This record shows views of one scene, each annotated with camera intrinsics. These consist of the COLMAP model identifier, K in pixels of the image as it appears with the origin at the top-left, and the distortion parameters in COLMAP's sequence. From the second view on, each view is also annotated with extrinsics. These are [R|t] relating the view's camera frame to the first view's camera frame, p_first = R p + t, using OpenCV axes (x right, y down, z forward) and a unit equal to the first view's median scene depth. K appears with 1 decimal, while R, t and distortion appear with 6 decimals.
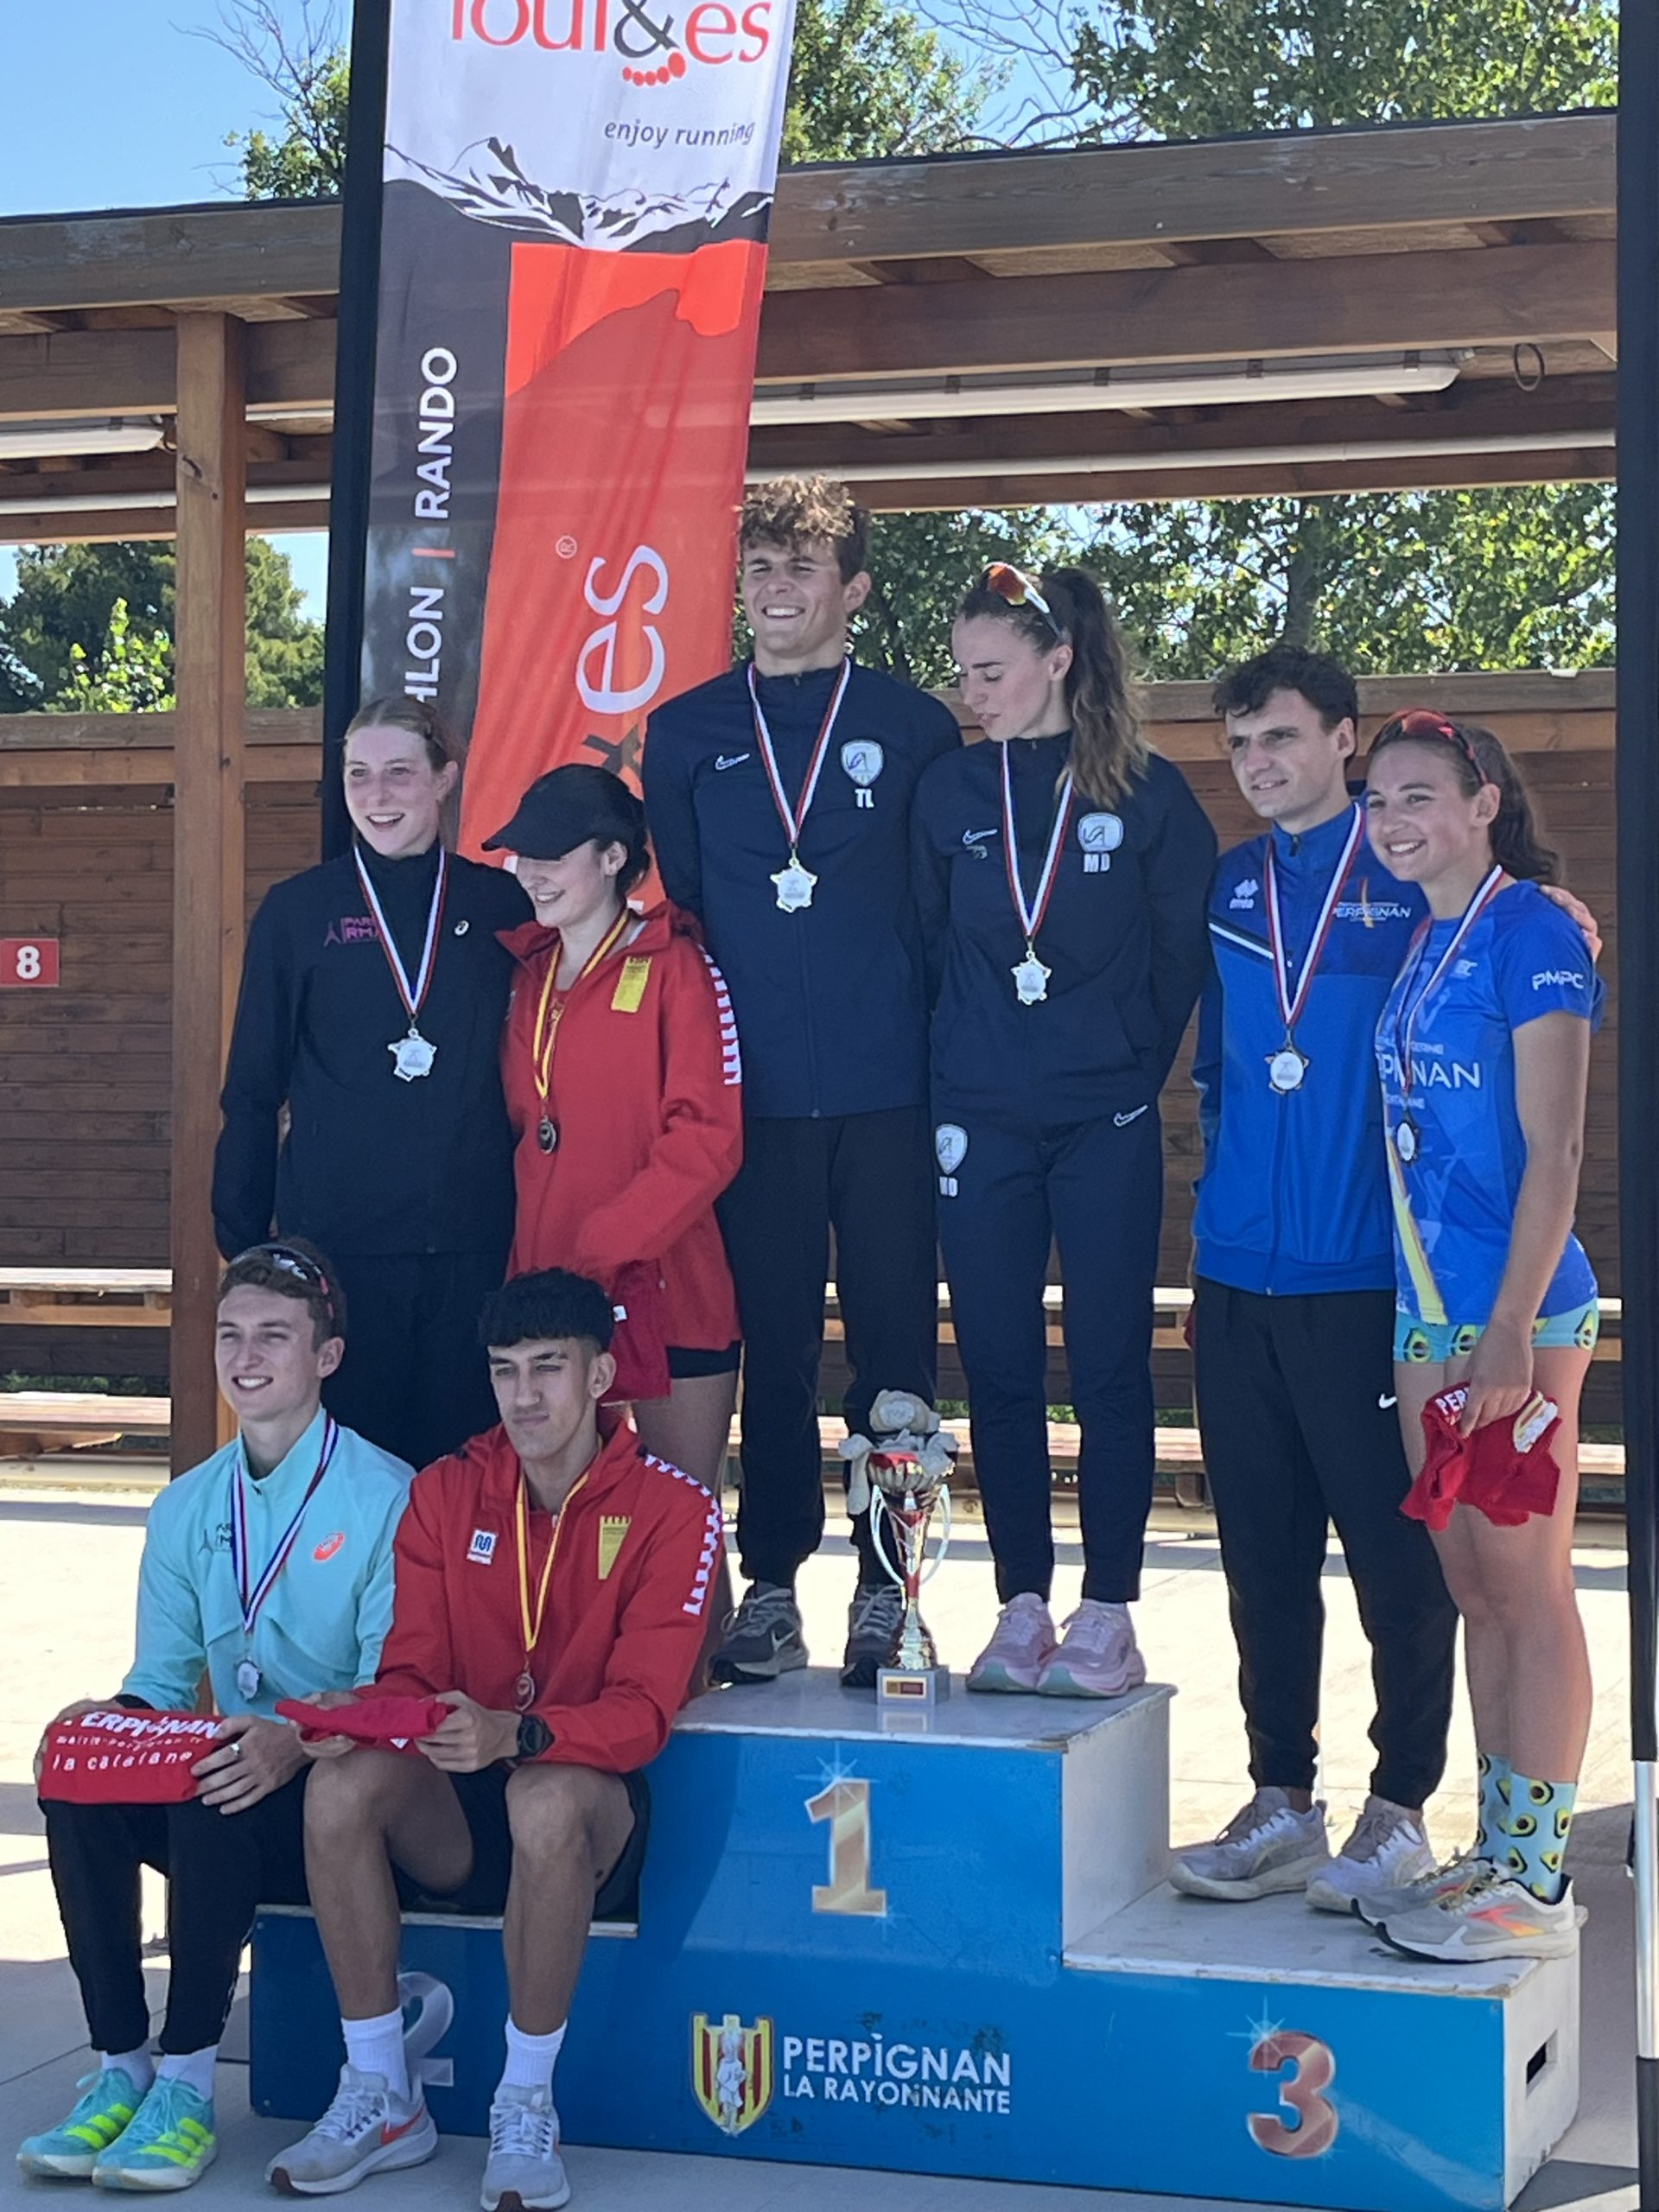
lens RADIAL K [[4394.7, 0, 820.8], [0, 4394.7, 1083.4], [0, 0, 1]] dist [0.114236, 0.000000]
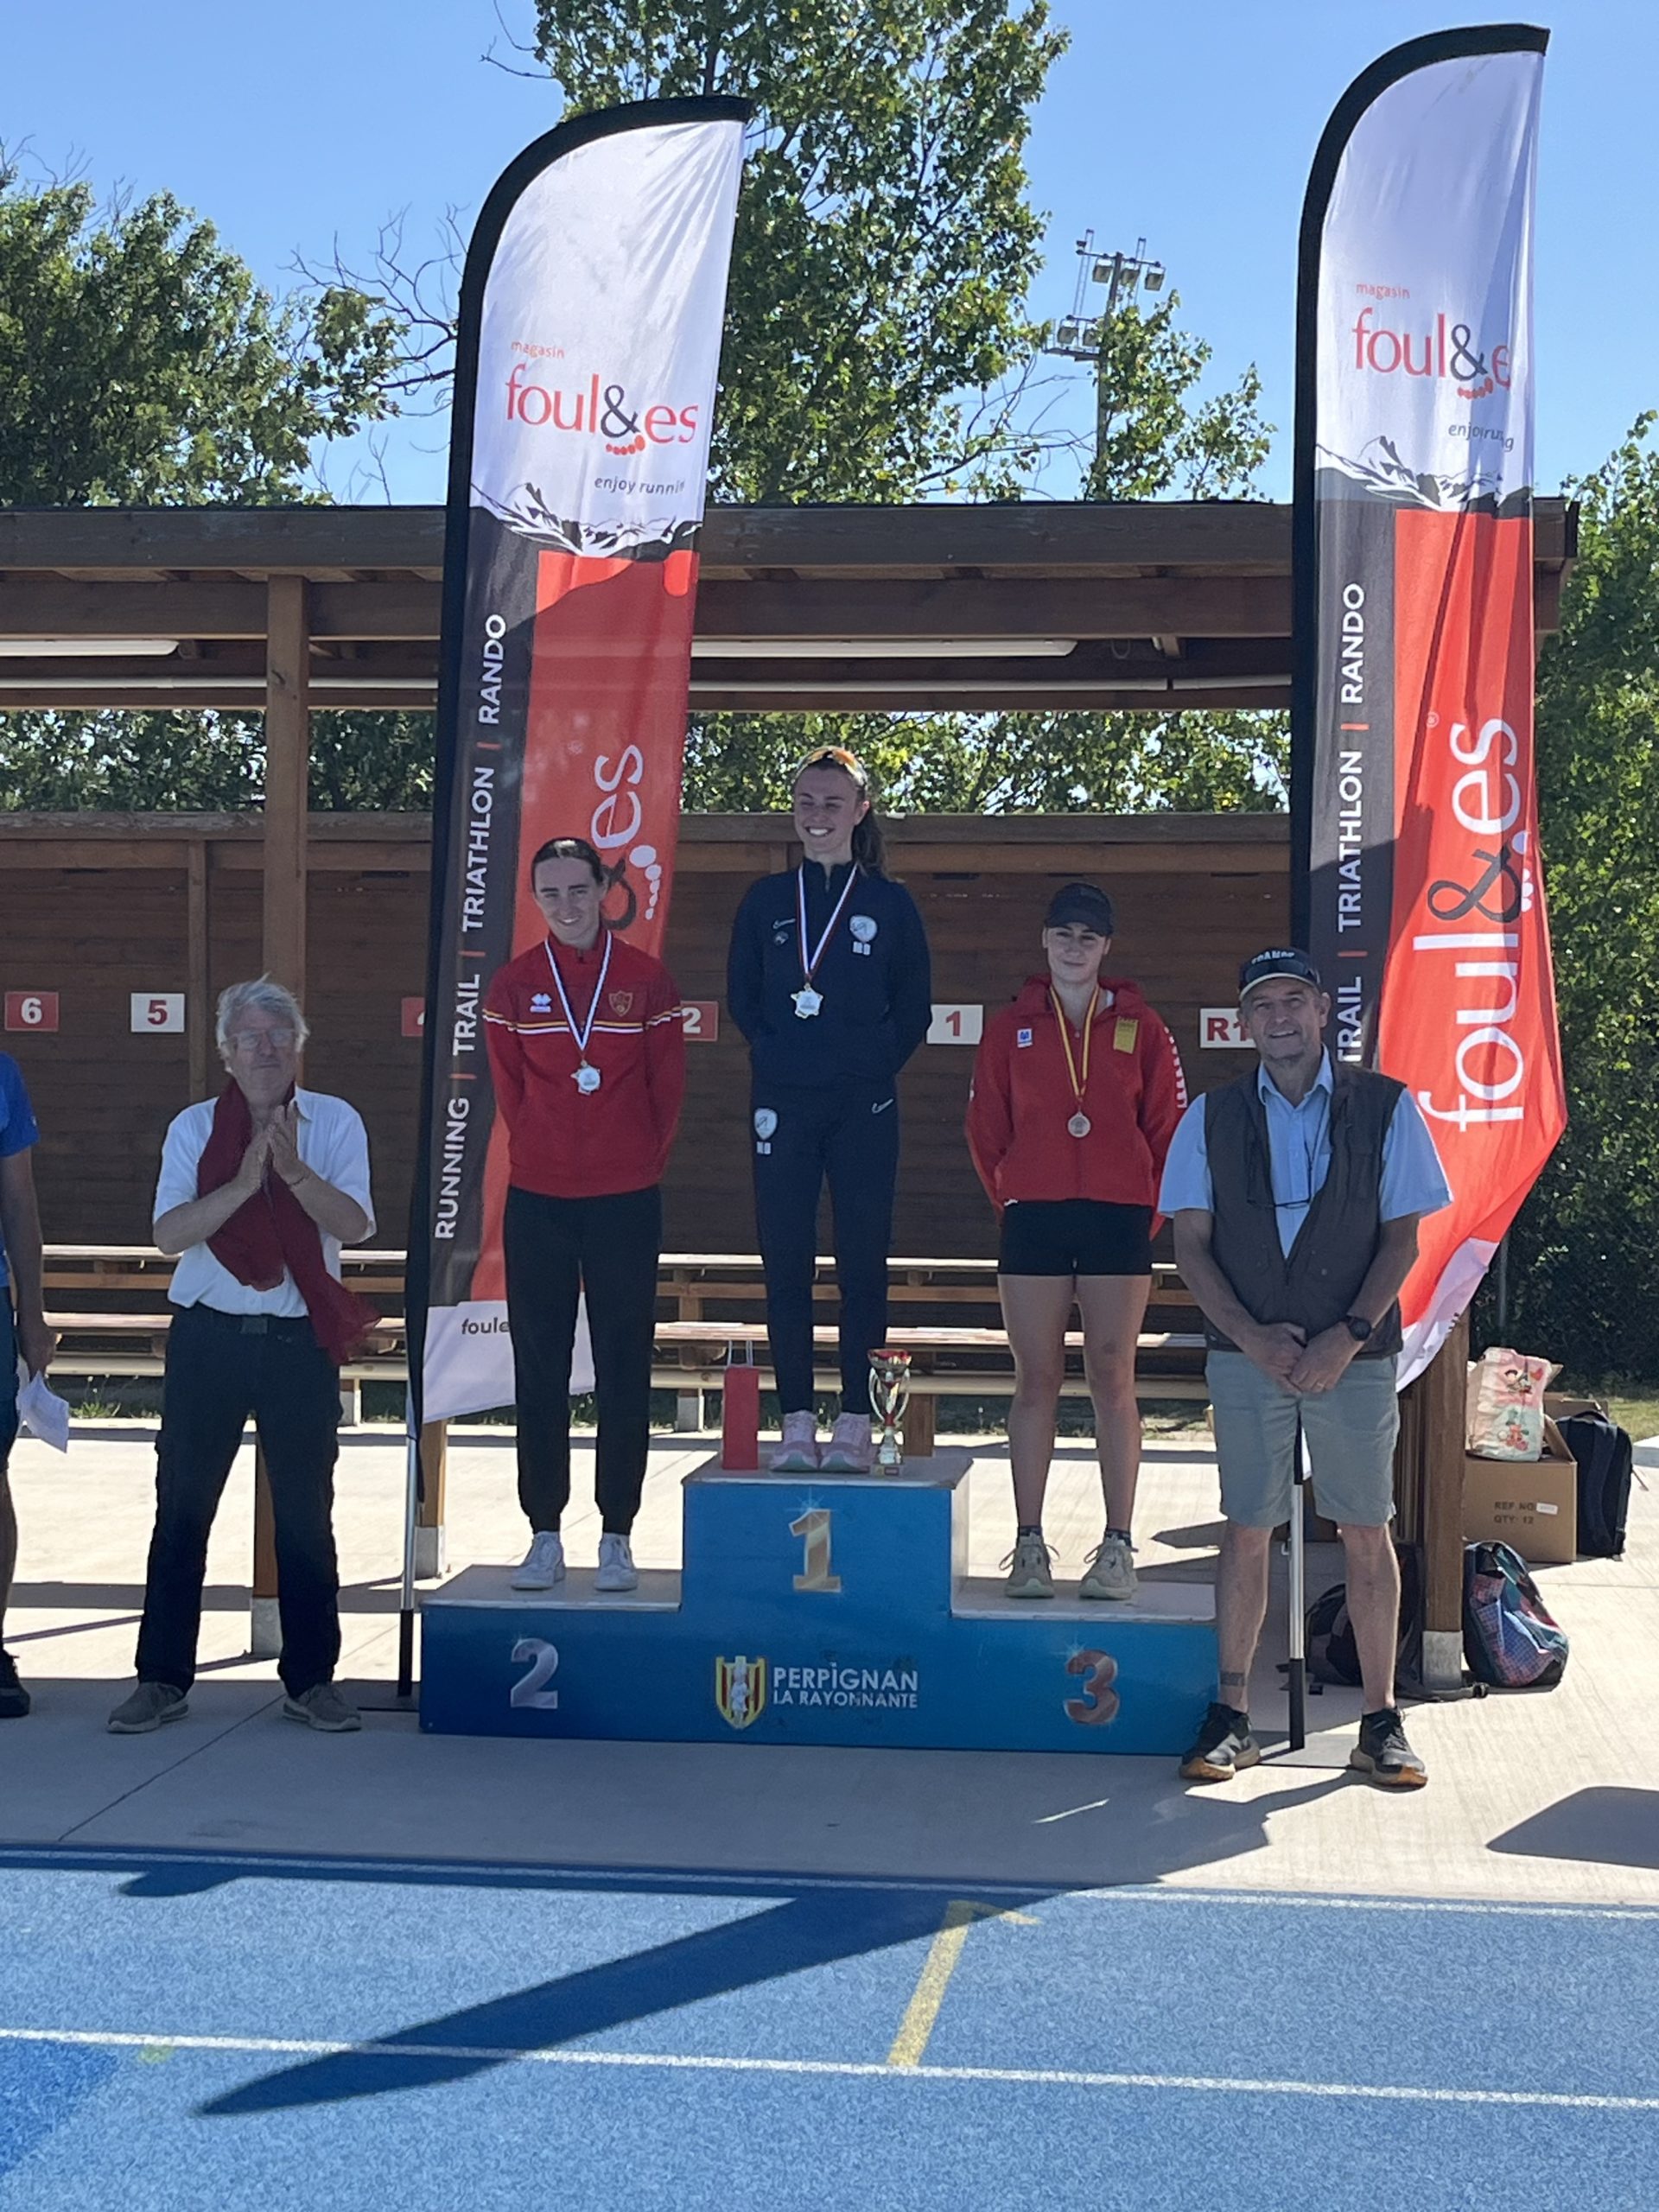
lens RADIAL K [[3829.9, 0, 751.2], [0, 3829.9, 1116.9], [0, 0, 1]] dist [0.081298, 0.000000]
pose [[0.974630, 0.010010, 0.223598, -0.327288], [-0.009147, 0.999946, -0.004893, 0.018770], [-0.223635, 0.002724, 0.974669, -0.370967]]
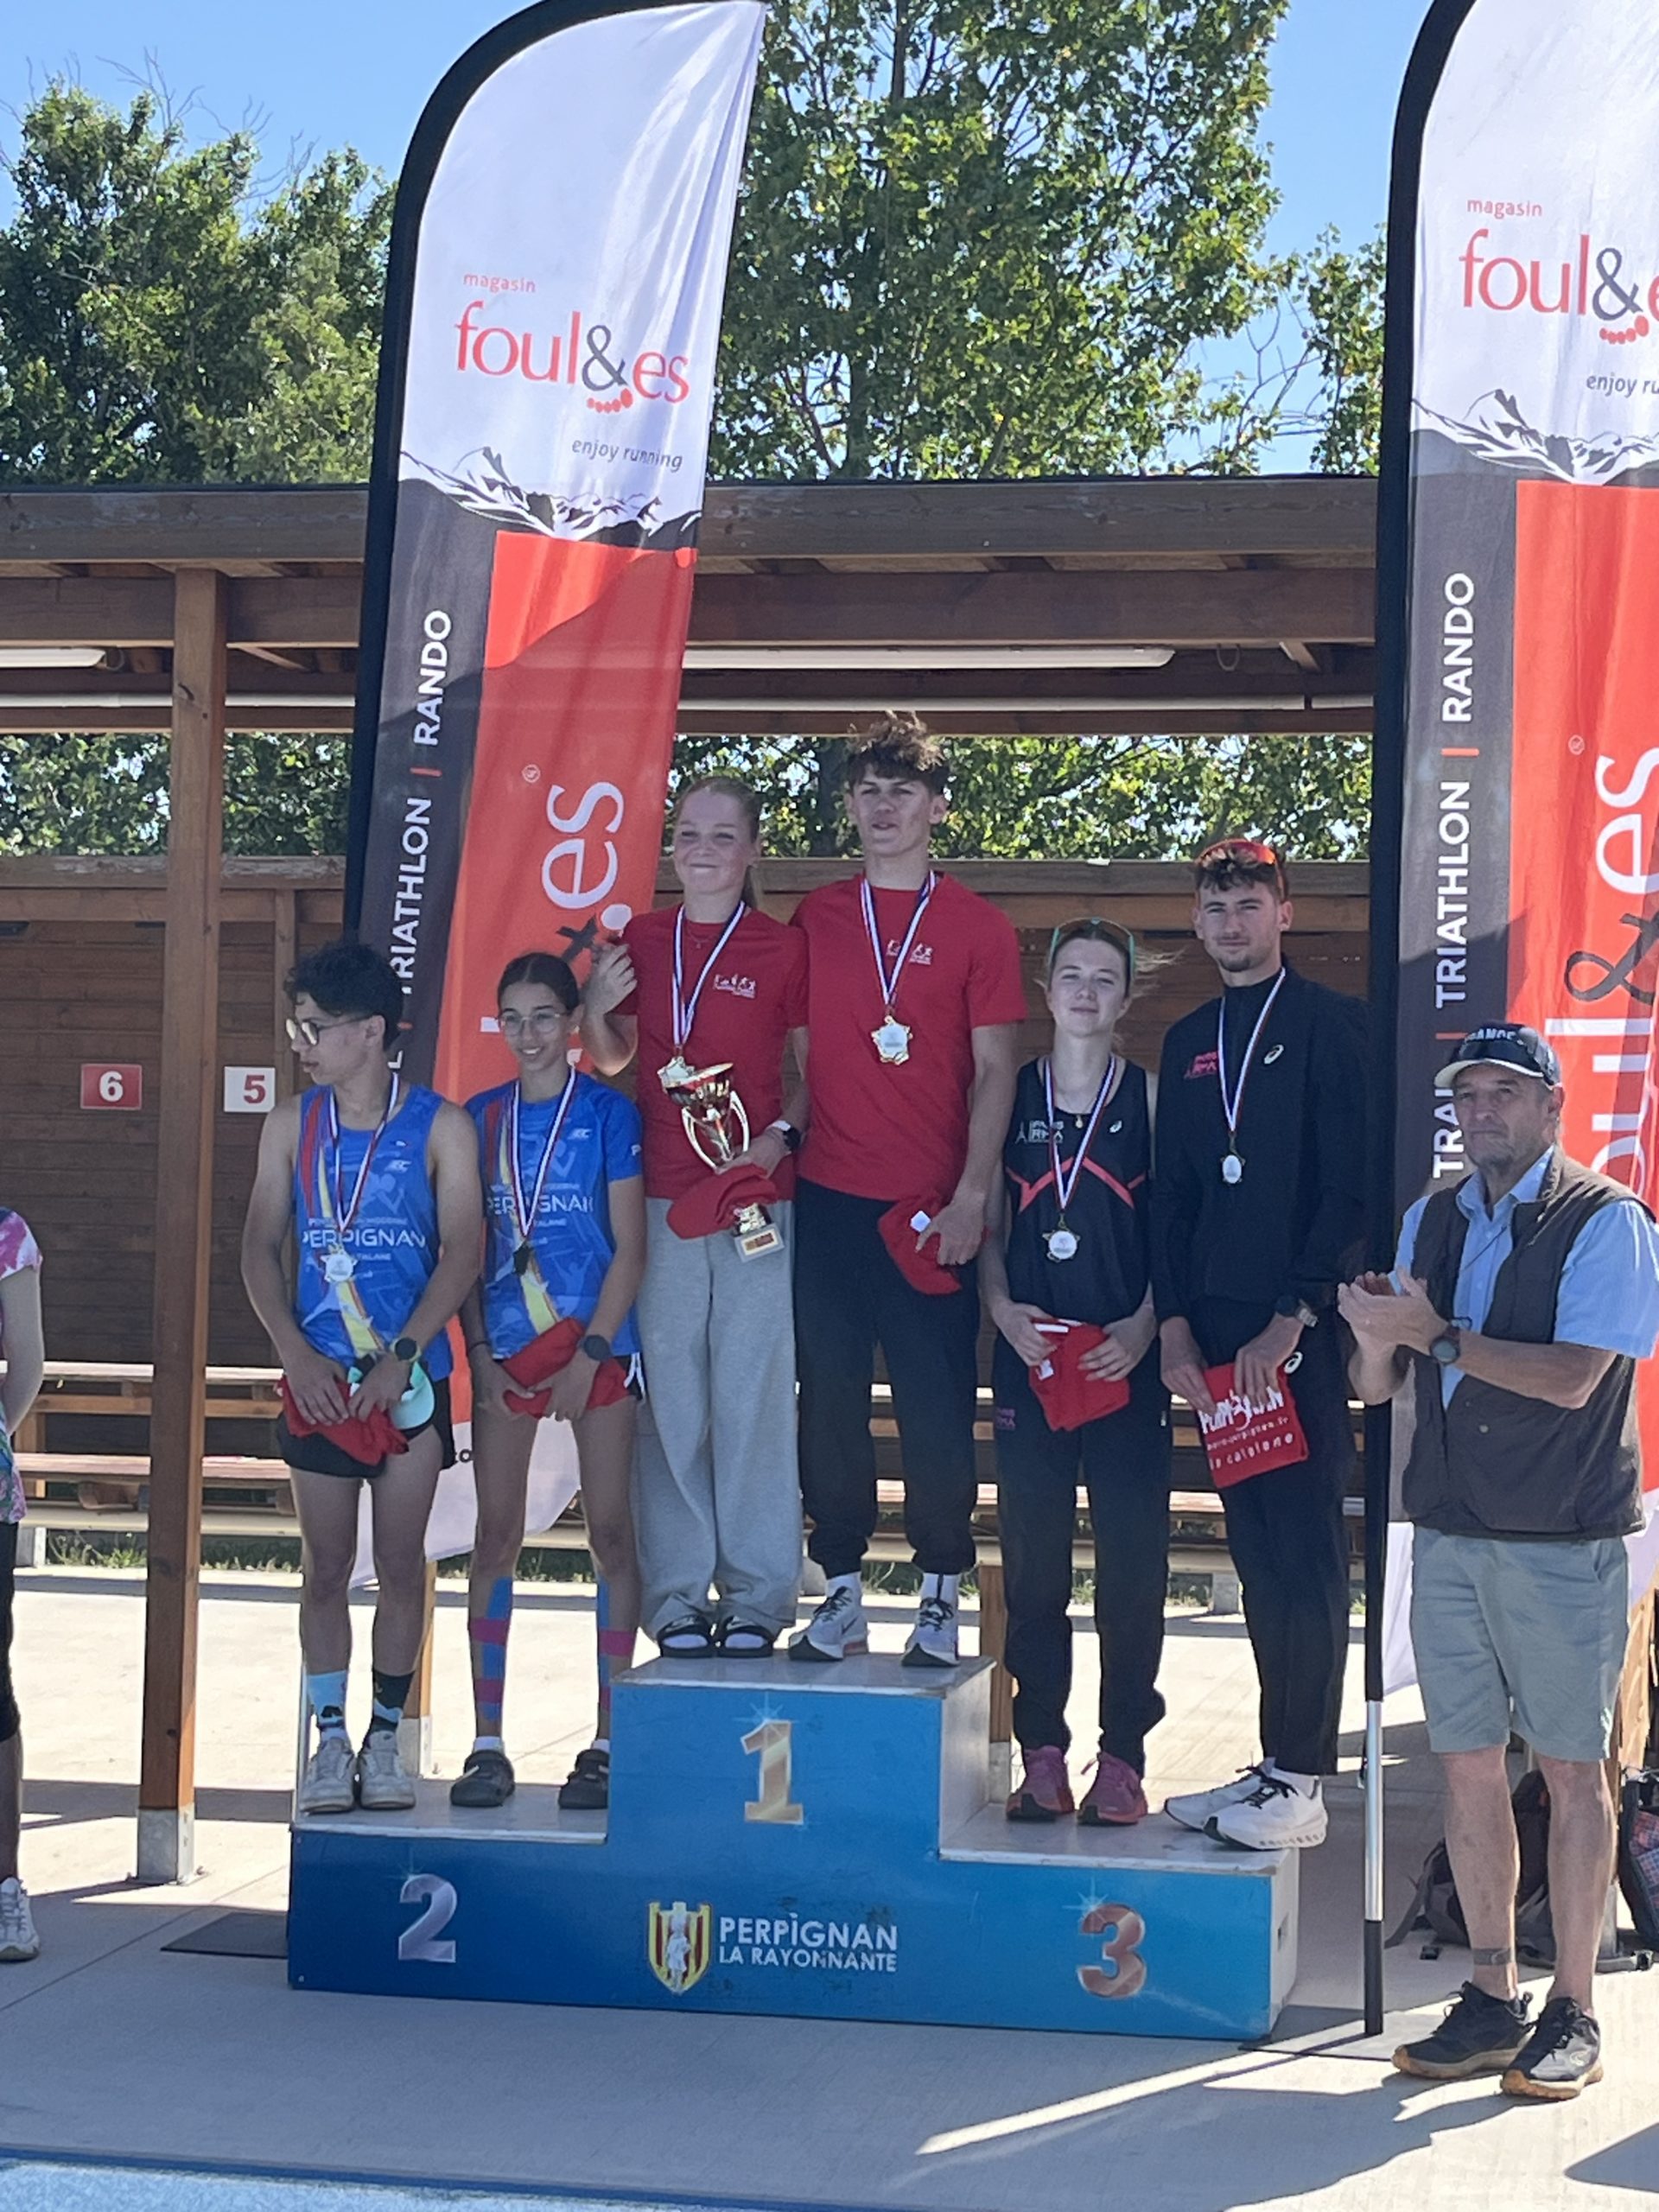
lens RADIAL K [[4354.4, 0, 819.0], [0, 4354.4, 1090.3], [0, 0, 1]] dist [0.080743, 0.000000]
pose [[0.988175, 0.023186, 0.151568, -0.177357], [-0.018782, 0.999361, -0.030425, 0.008839], [-0.152176, 0.027219, 0.987979, -0.286178]]
